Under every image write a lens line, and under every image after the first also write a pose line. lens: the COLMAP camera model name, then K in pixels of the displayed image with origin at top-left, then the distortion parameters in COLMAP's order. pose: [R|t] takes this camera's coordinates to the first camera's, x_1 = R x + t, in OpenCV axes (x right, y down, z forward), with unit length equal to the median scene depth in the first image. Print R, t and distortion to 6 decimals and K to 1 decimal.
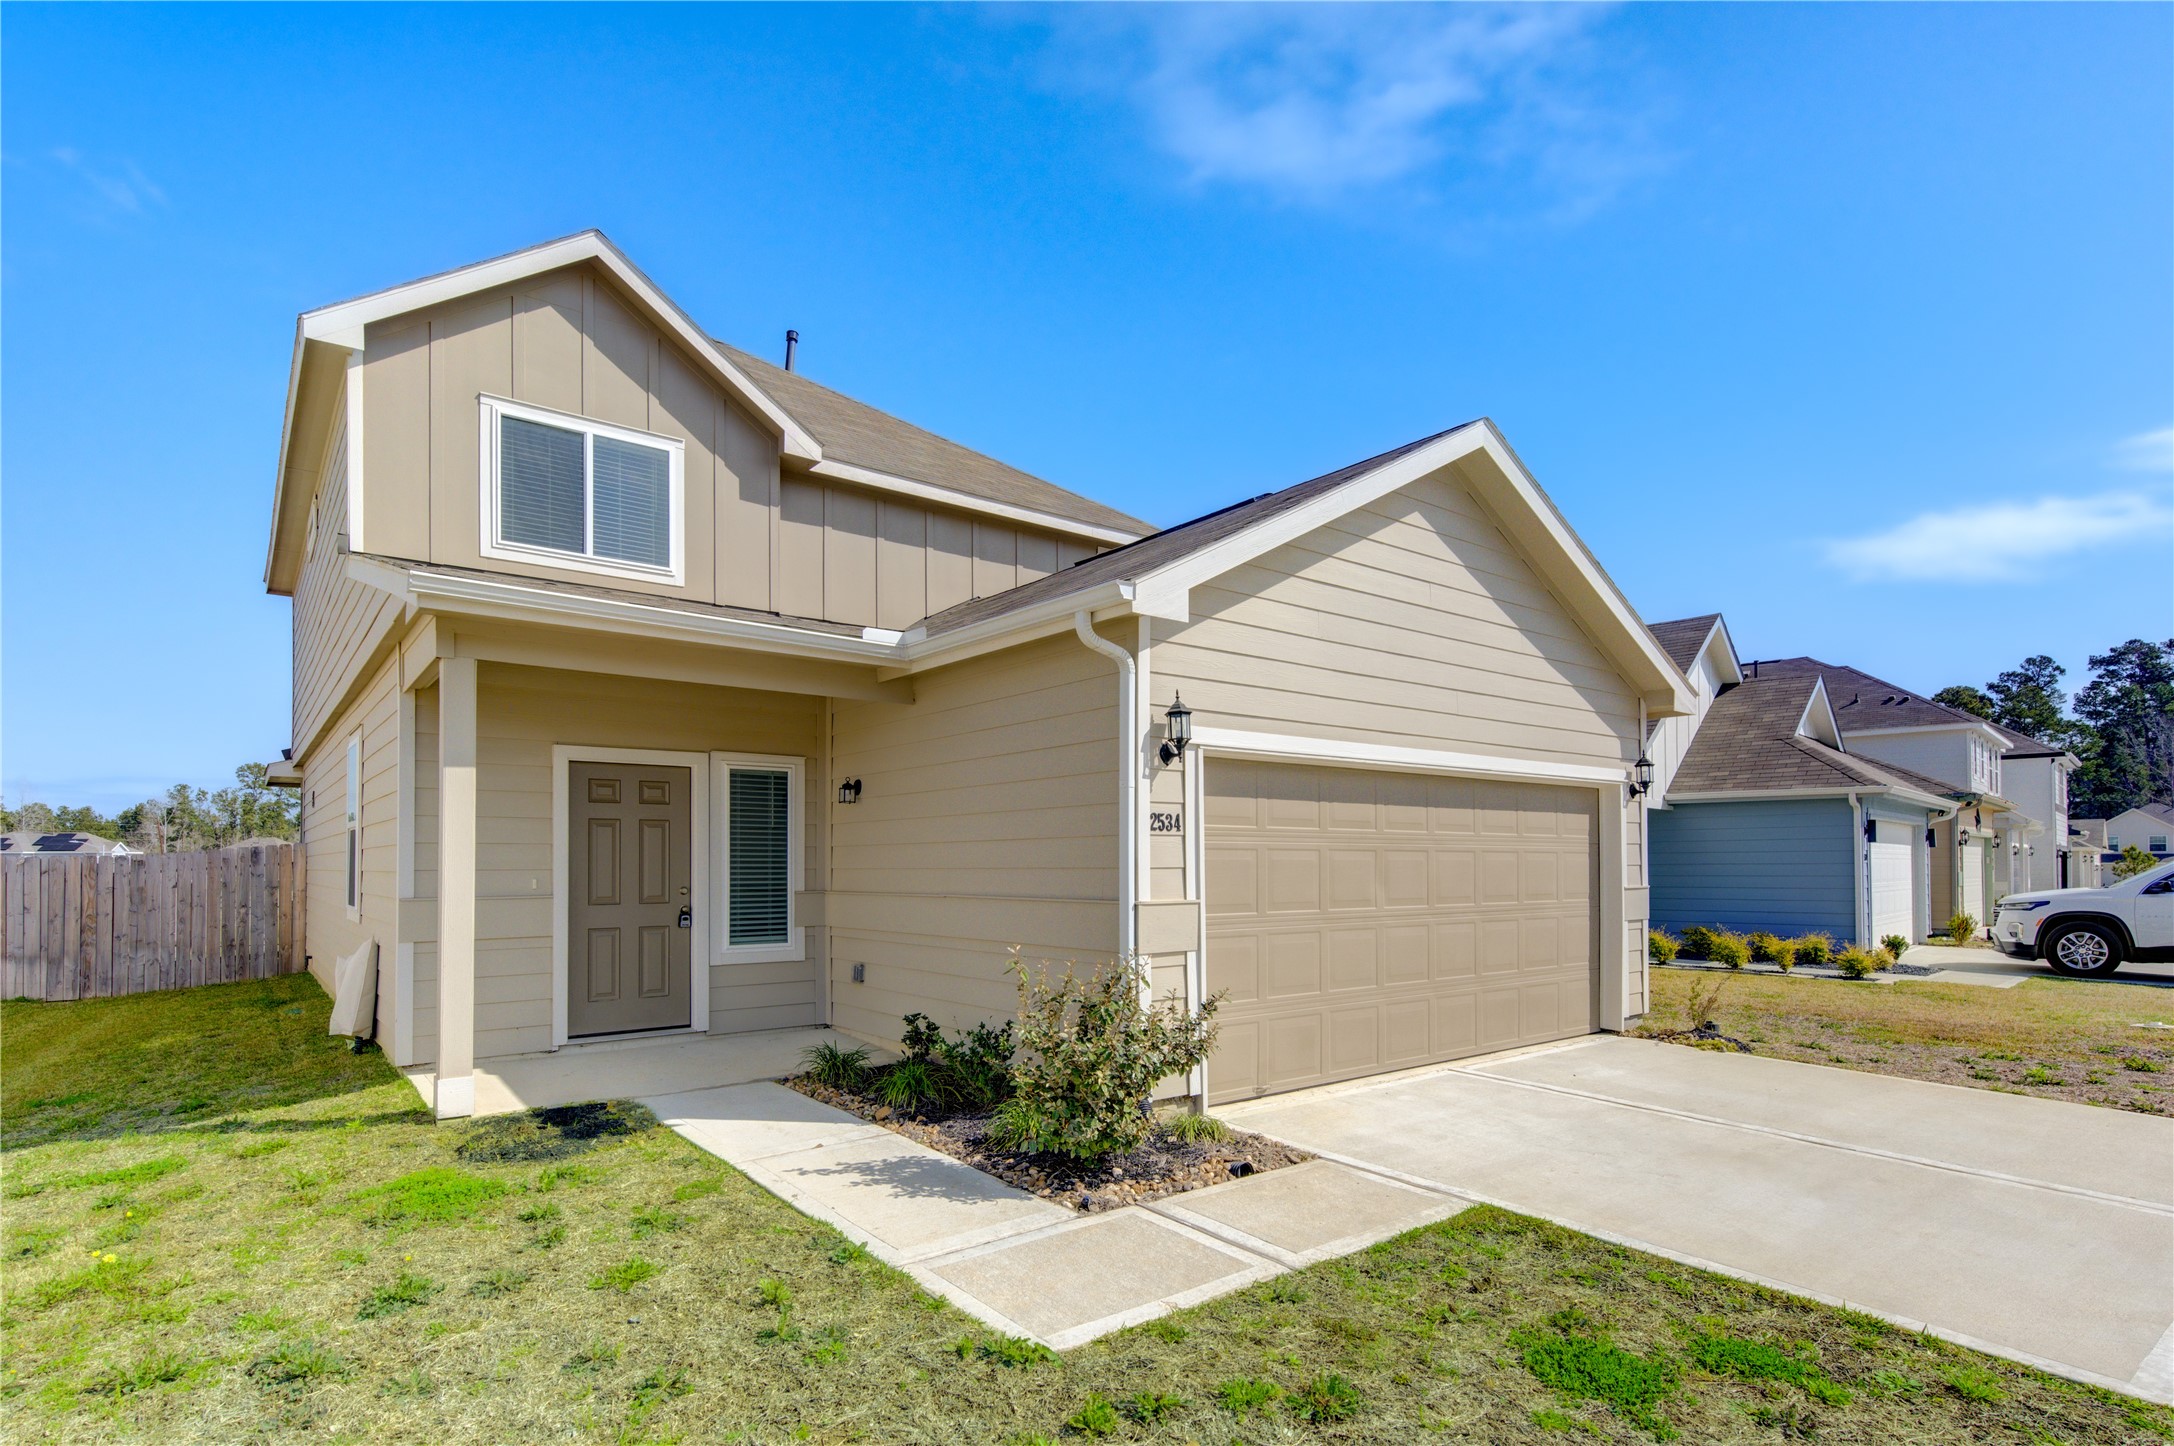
lens RADIAL K [[1087.5, 0, 1087.7], [0, 1087.5, 834.7], [0, 0, 1]] dist [0.015051, 0.000056]
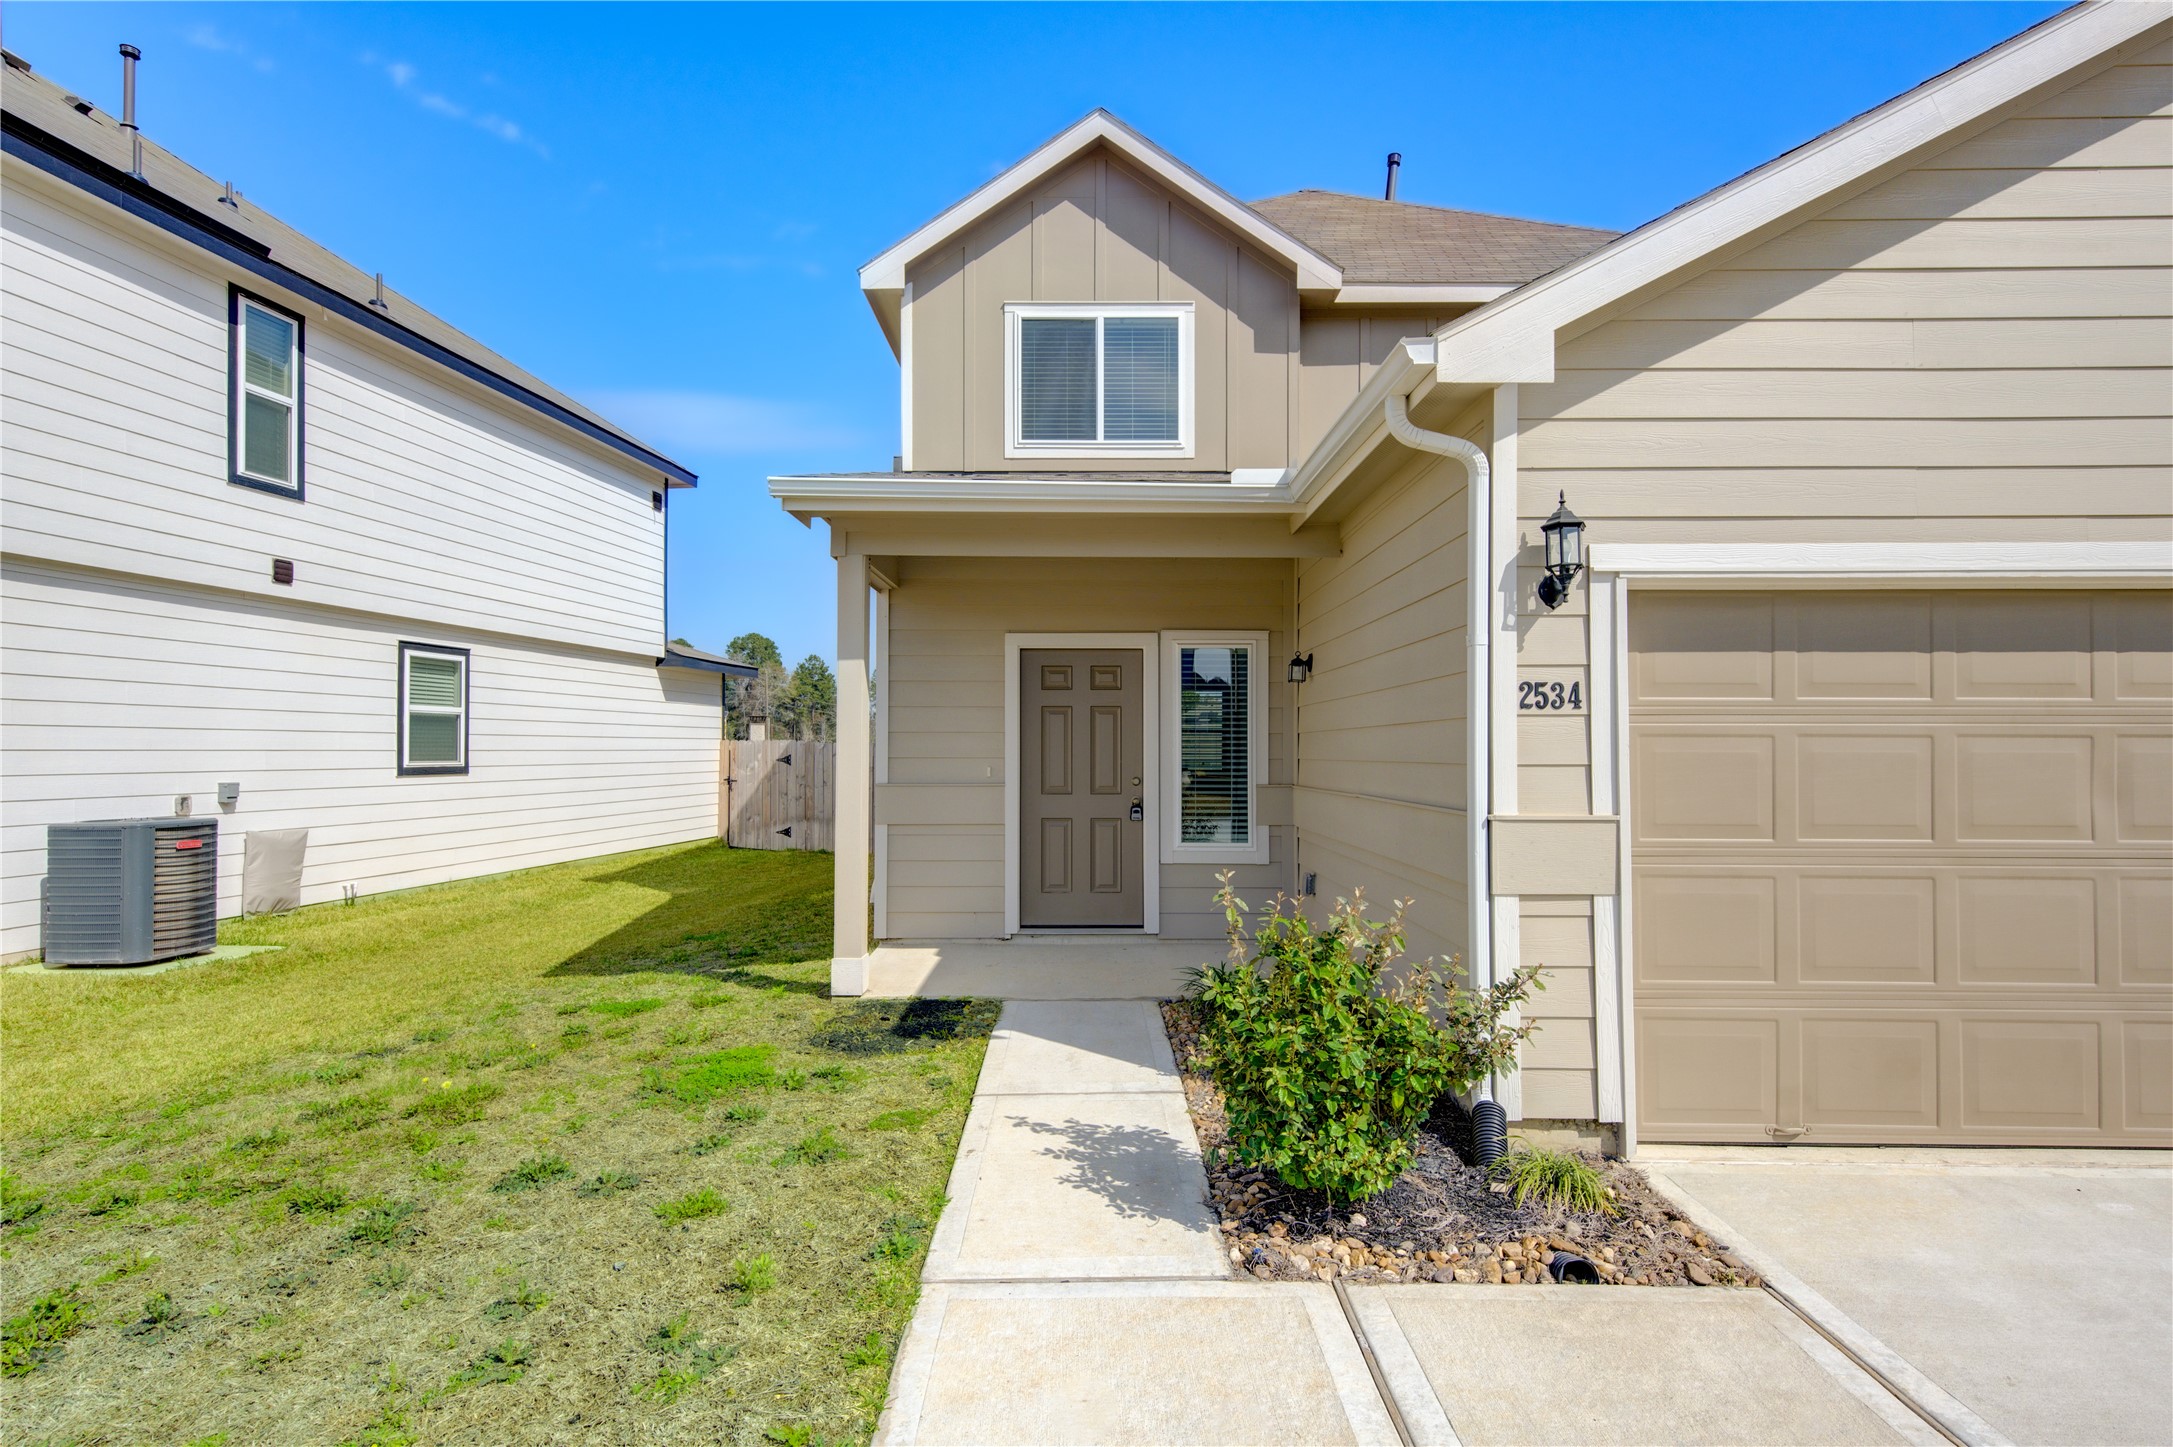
lens RADIAL K [[1136.2, 0, 1086.5], [0, 1136.2, 723.5], [0, 0, 1]] dist [0.024035, -0.001167]
pose [[0.789334, -0.010688, -0.613871, 0.244232], [0.013477, 0.999909, -0.000080, 0.001546], [0.613816, -0.008210, 0.789406, 0.256315]]
